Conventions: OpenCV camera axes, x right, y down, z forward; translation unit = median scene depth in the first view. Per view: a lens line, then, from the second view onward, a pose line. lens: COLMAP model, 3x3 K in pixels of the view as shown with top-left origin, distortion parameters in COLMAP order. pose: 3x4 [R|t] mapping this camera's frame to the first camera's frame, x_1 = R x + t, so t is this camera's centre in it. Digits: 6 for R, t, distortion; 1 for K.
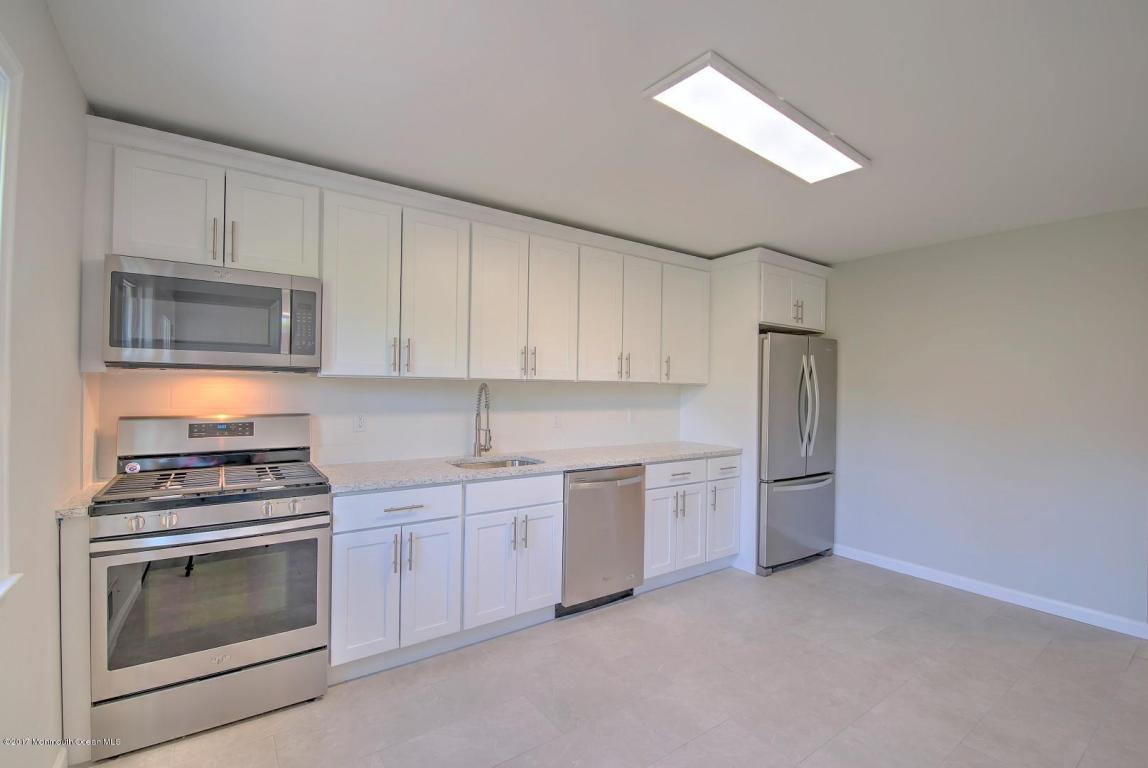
lens RADIAL K [[494.0, 0, 576.8], [0, 494.0, 386.0], [0, 0, 1]] dist [-0.011500, 0.000101]
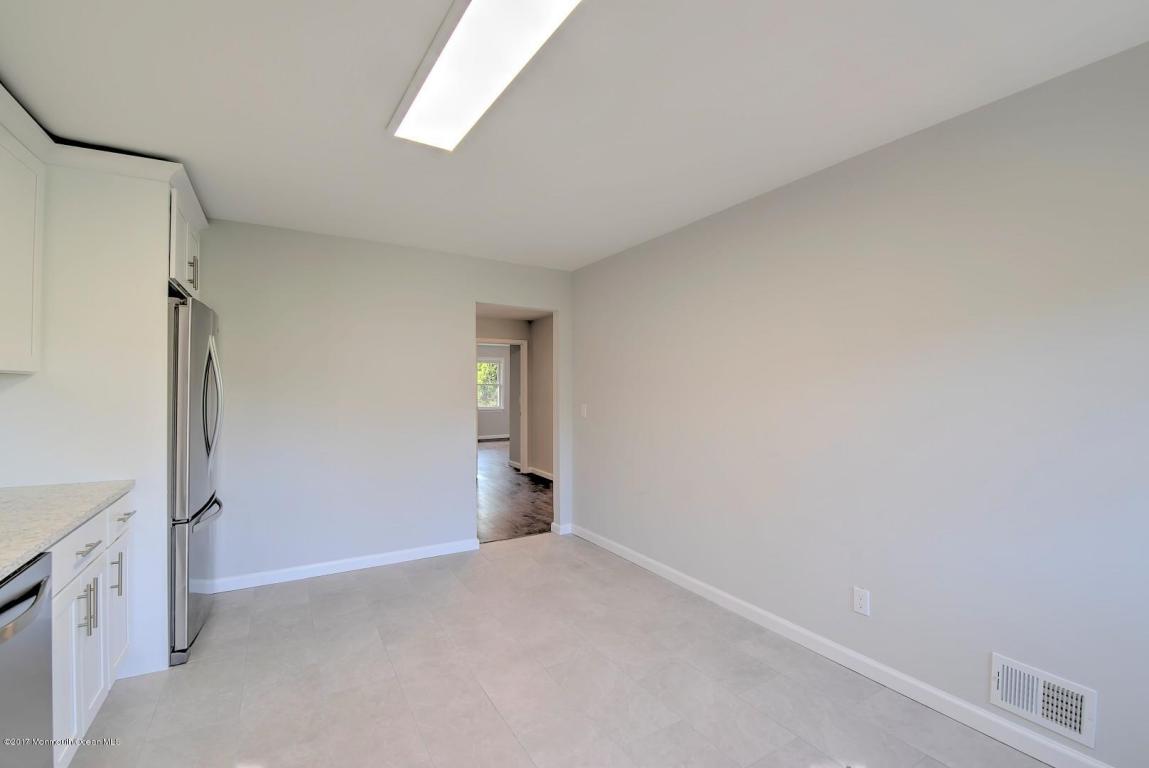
lens RADIAL K [[494.4, 0, 577.3], [0, 494.4, 386.0], [0, 0, 1]] dist [-0.011500, 0.000101]
pose [[0.081616, -0.009888, 0.996615, -0.229856], [-0.005516, 0.999931, 0.010372, 0.002268], [-0.996649, -0.006344, 0.081556, 0.420380]]
